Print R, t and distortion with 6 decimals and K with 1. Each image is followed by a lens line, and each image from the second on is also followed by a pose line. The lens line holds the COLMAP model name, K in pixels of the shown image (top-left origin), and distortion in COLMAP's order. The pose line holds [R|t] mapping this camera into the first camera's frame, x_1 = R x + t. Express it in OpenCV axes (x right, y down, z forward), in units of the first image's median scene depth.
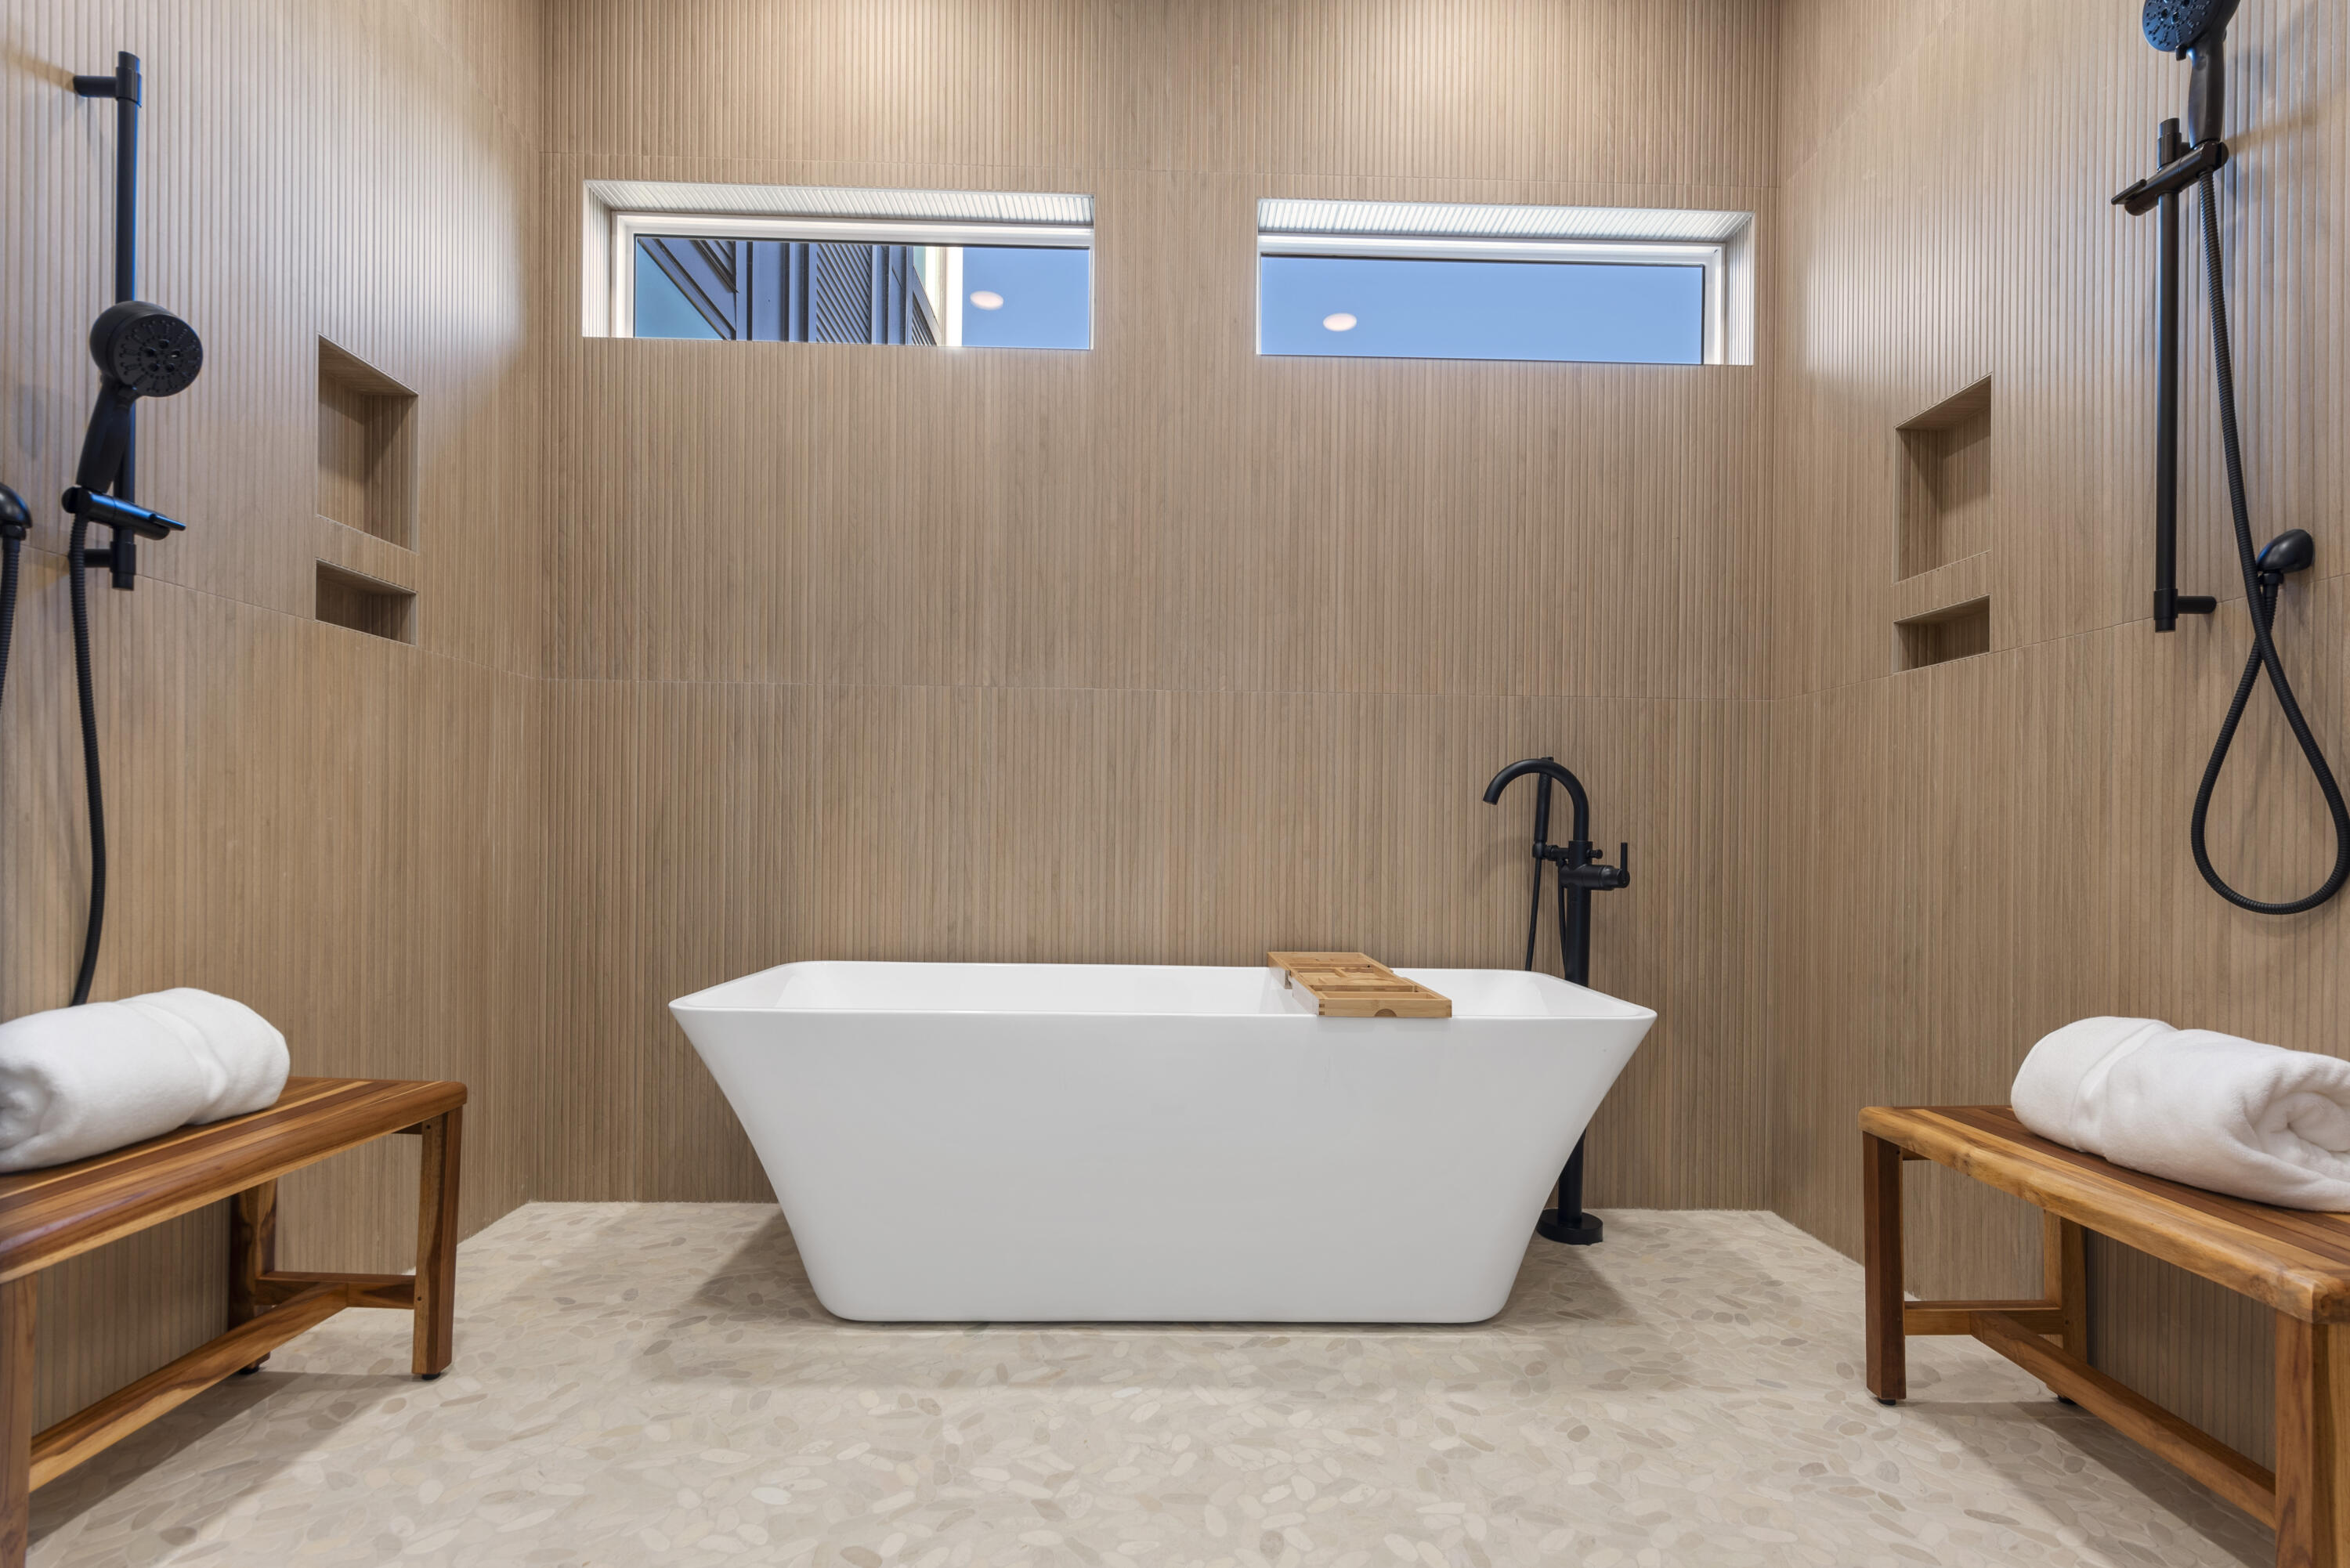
lens RADIAL K [[1156.5, 0, 1175.0], [0, 1156.5, 784.0], [0, 0, 1]] dist [-0.000182, 0.000149]
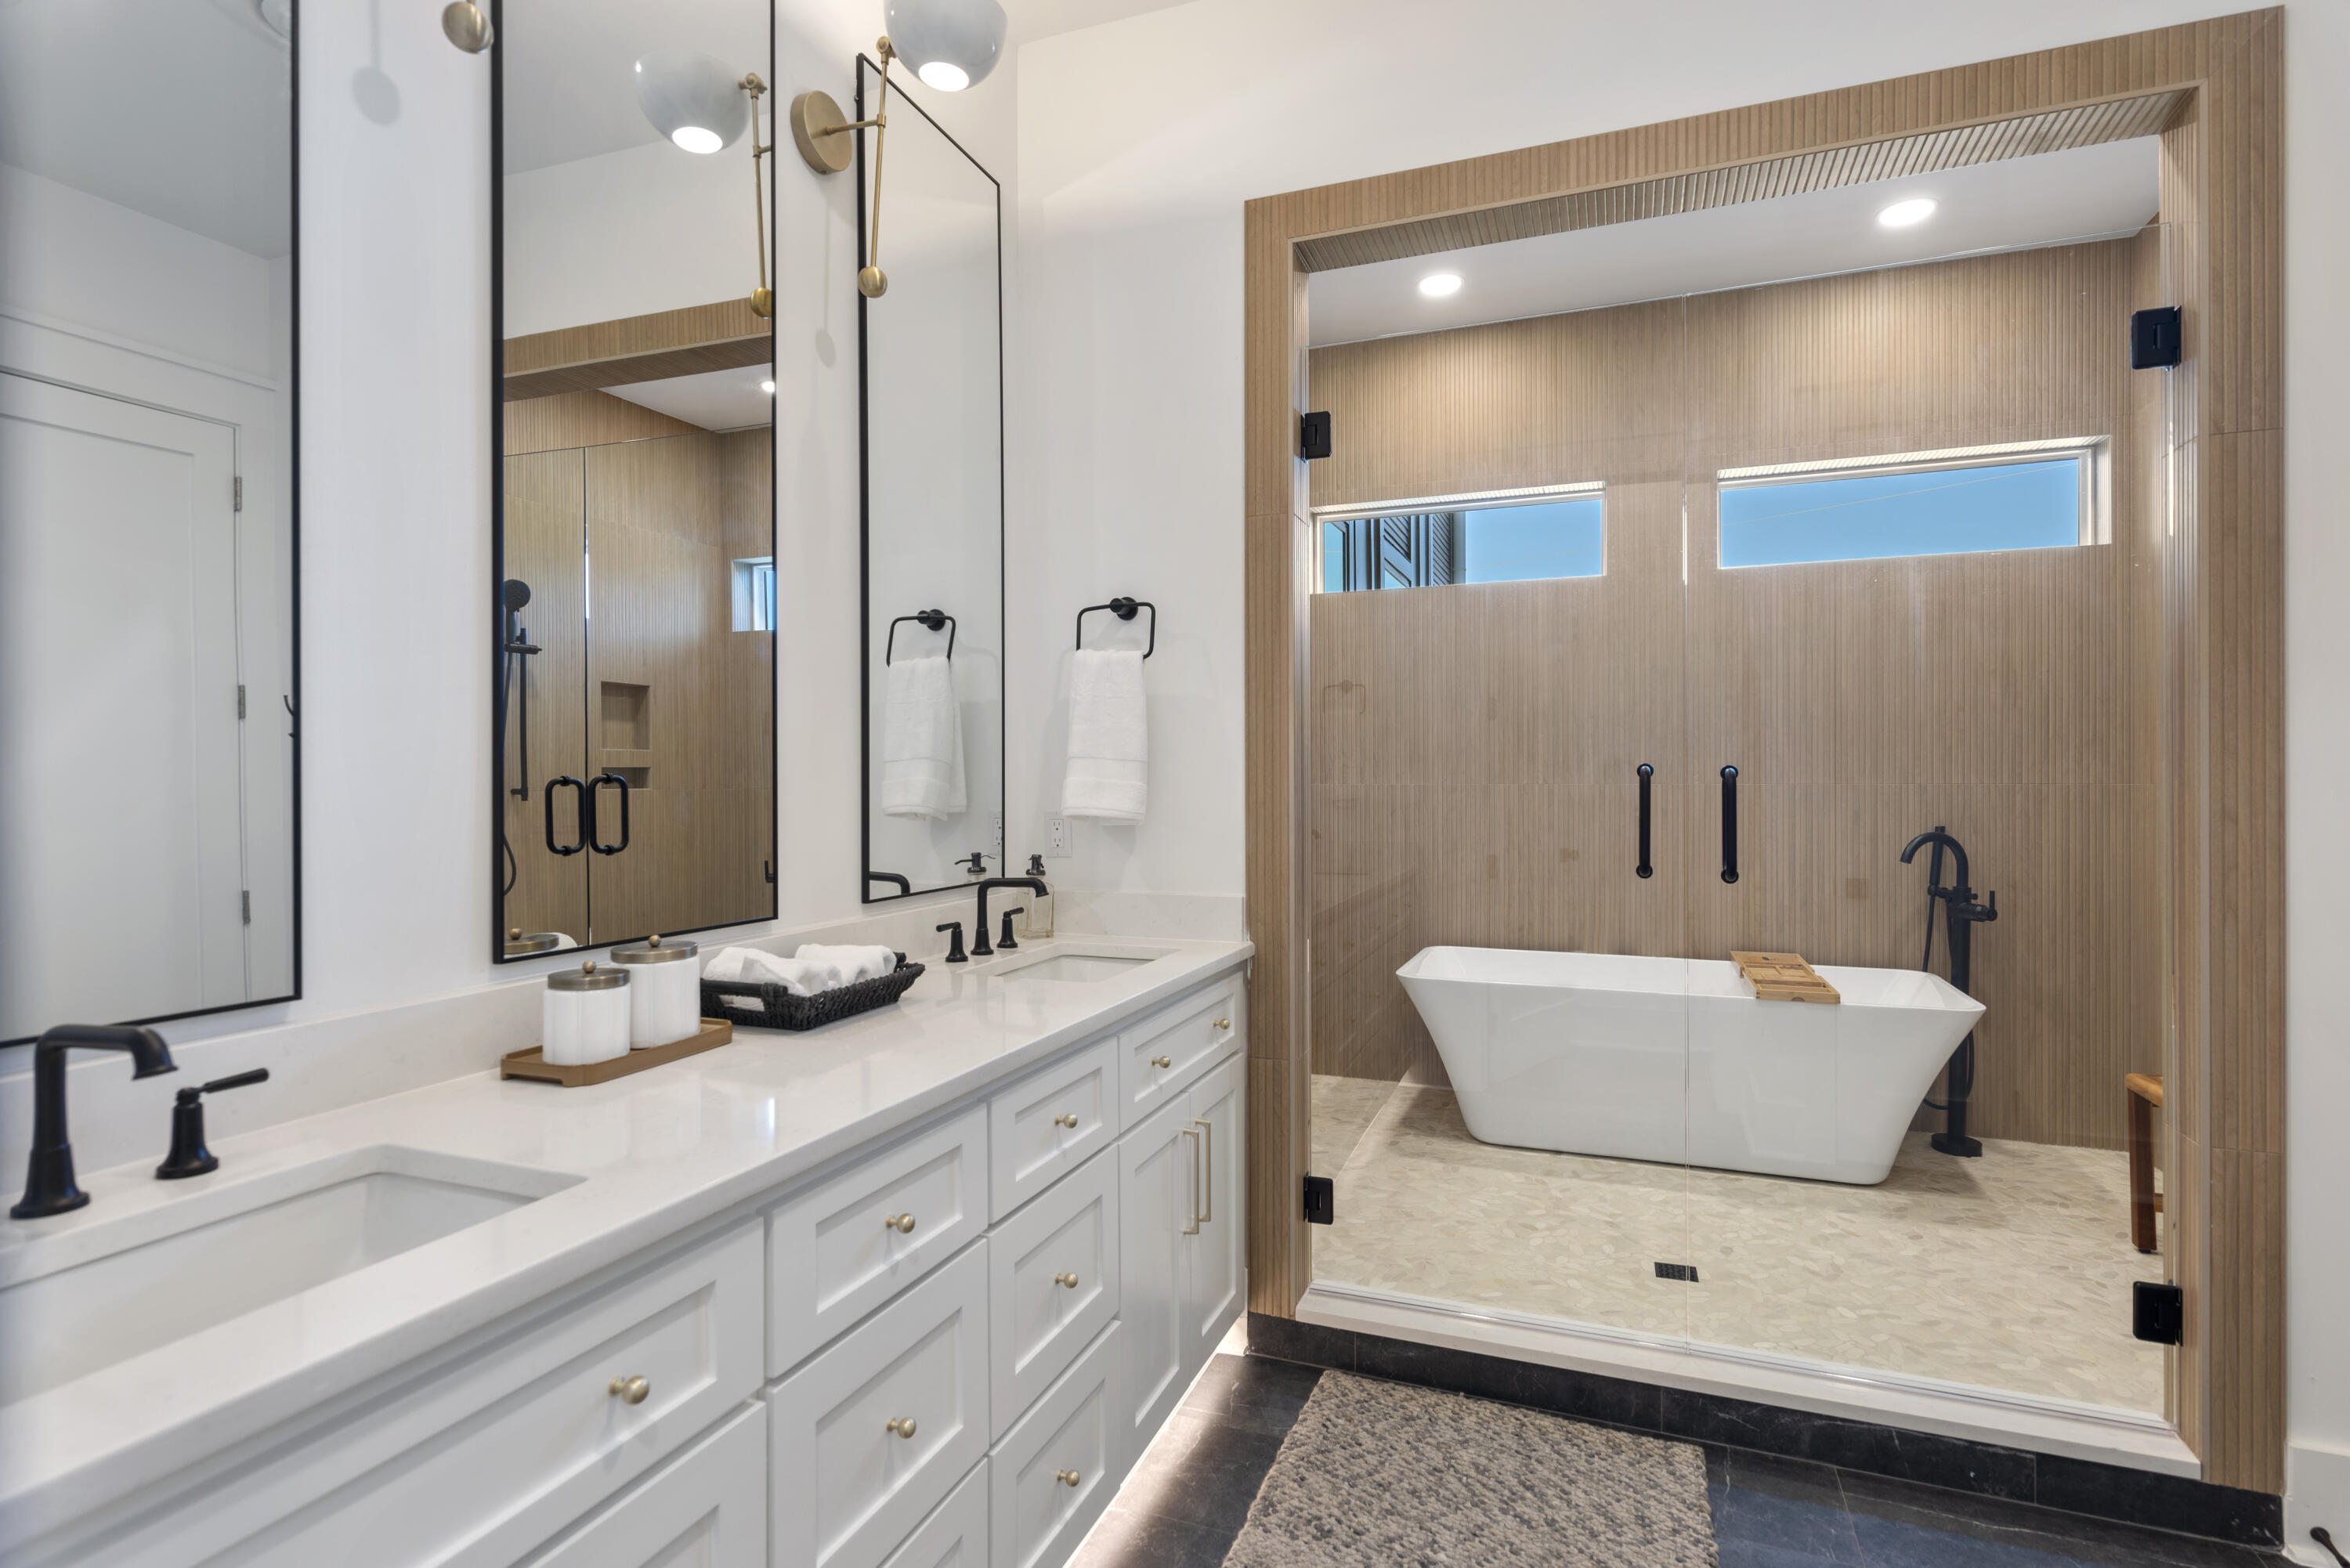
lens RADIAL K [[1118.2, 0, 1224.1], [0, 1118.2, 779.1], [0, 0, 1]] dist [0.008892, 0.000246]
pose [[0.935521, -0.012359, -0.353054, -0.026544], [0.027387, 0.998917, 0.037601, -0.198321], [0.352207, -0.044845, 0.934847, -0.786591]]
